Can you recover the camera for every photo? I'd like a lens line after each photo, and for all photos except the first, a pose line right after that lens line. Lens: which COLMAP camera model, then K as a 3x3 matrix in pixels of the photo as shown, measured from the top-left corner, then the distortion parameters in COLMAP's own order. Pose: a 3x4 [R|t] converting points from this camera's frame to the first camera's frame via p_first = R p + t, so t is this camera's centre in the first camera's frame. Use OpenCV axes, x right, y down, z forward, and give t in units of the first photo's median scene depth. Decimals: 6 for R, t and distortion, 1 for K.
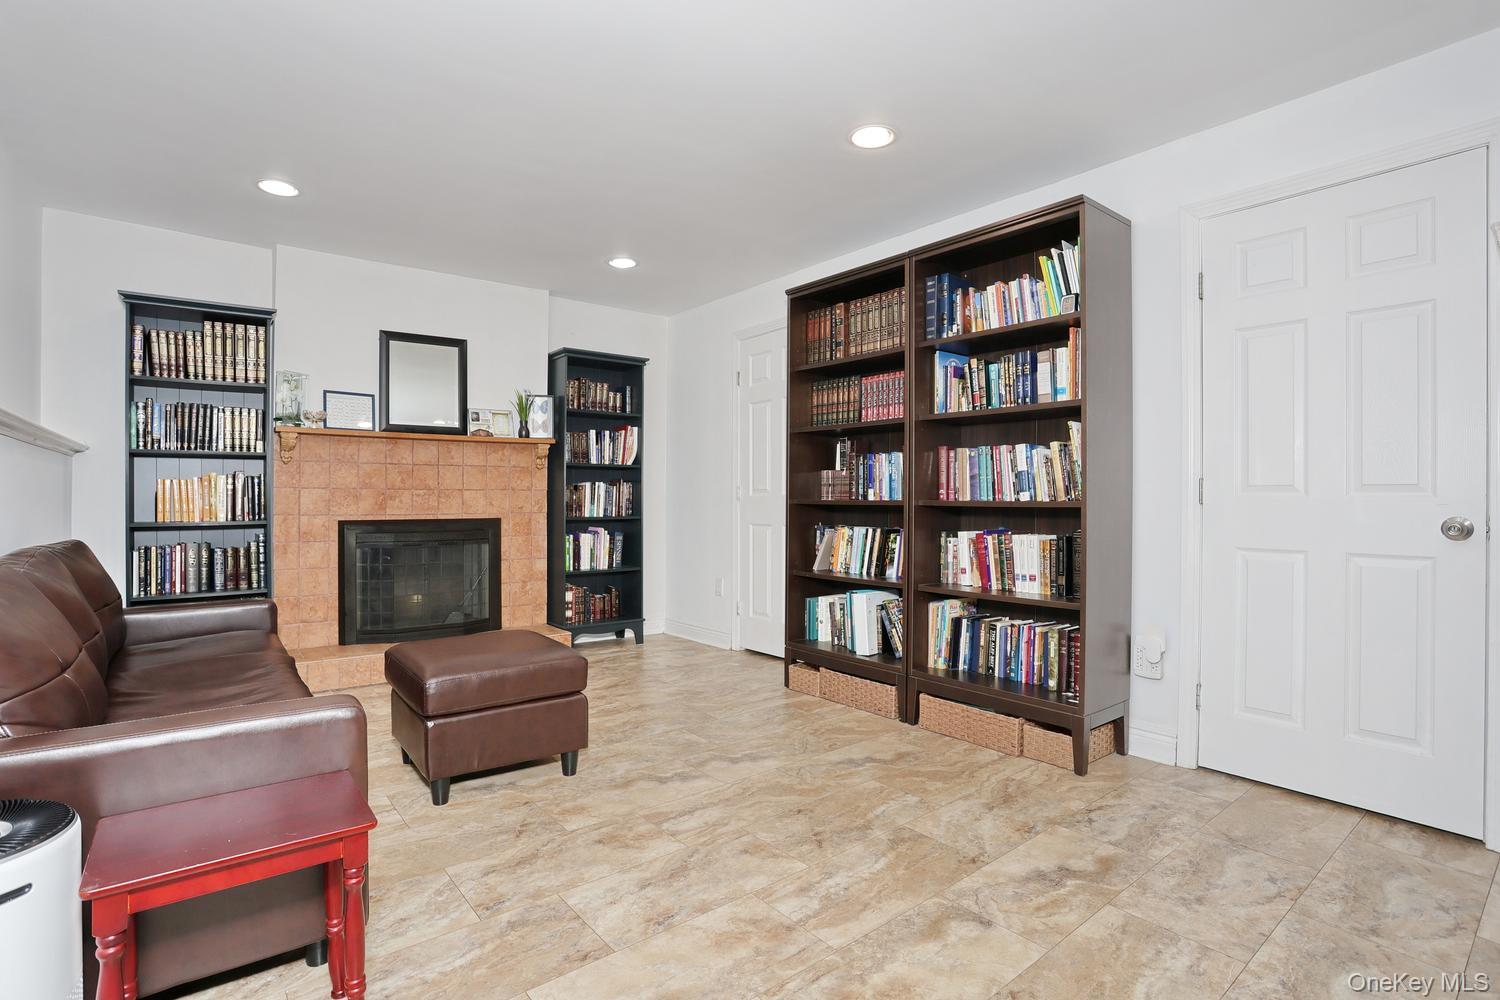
lens RADIAL K [[723.2, 0, 744.9], [0, 723.2, 495.9], [0, 0, 1]] dist [-0.063514, 0.025007]
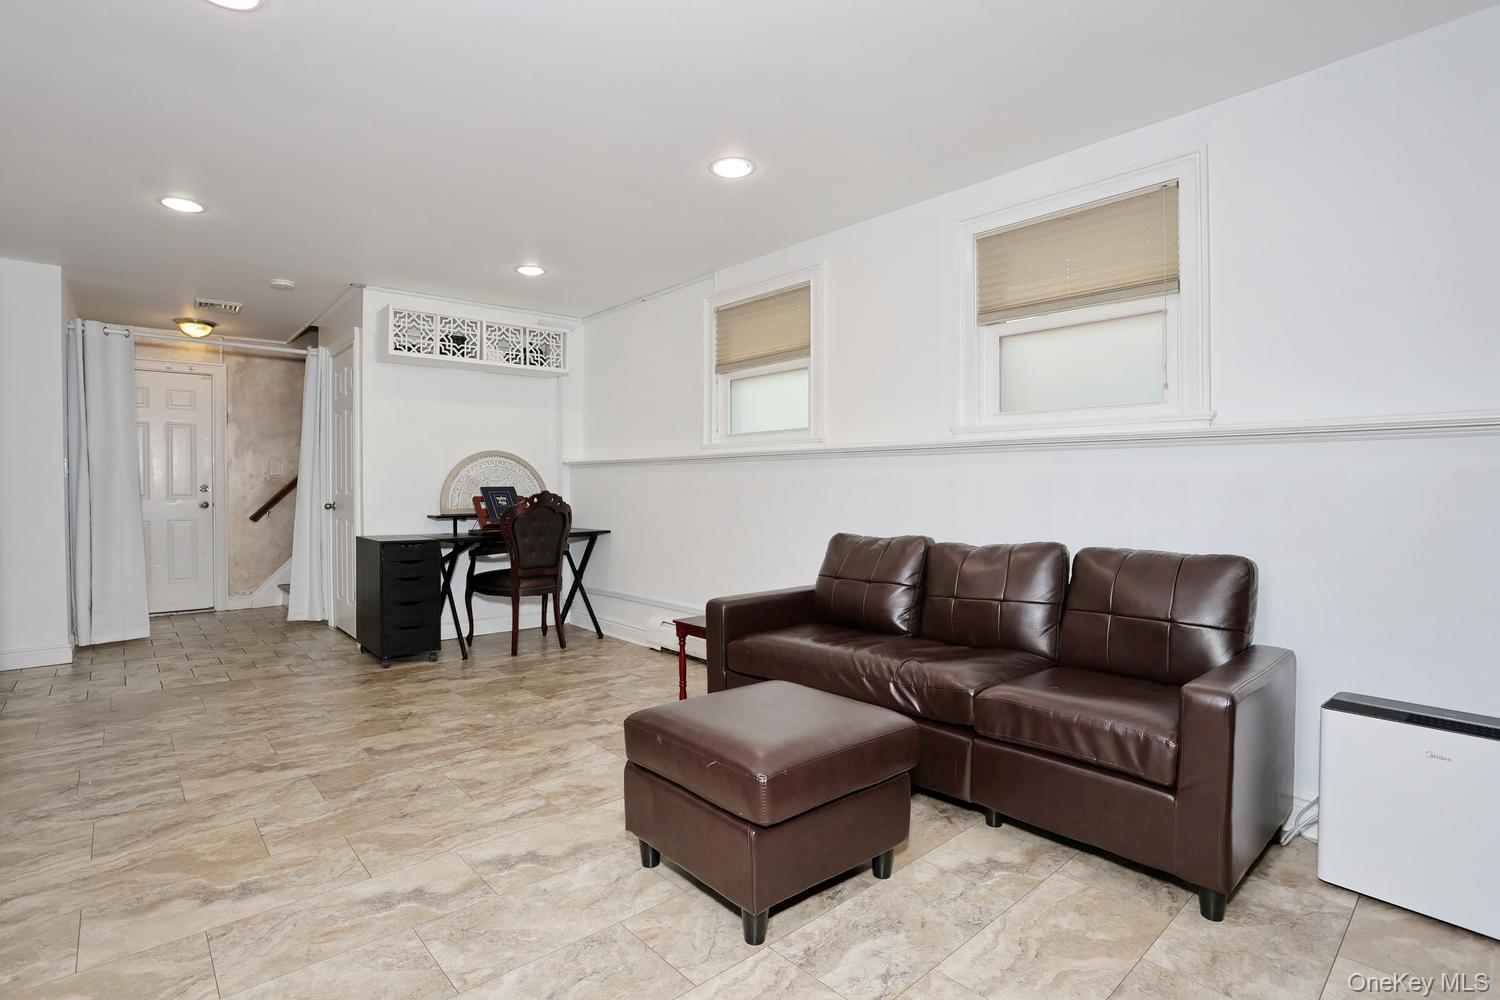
lens RADIAL K [[723.2, 0, 744.9], [0, 723.2, 495.9], [0, 0, 1]] dist [-0.063514, 0.025007]
pose [[-0.998366, -0.001722, -0.057118, -0.363639], [-0.002358, 0.999936, 0.011068, -0.022043], [0.057095, 0.011184, -0.998306, 2.125935]]
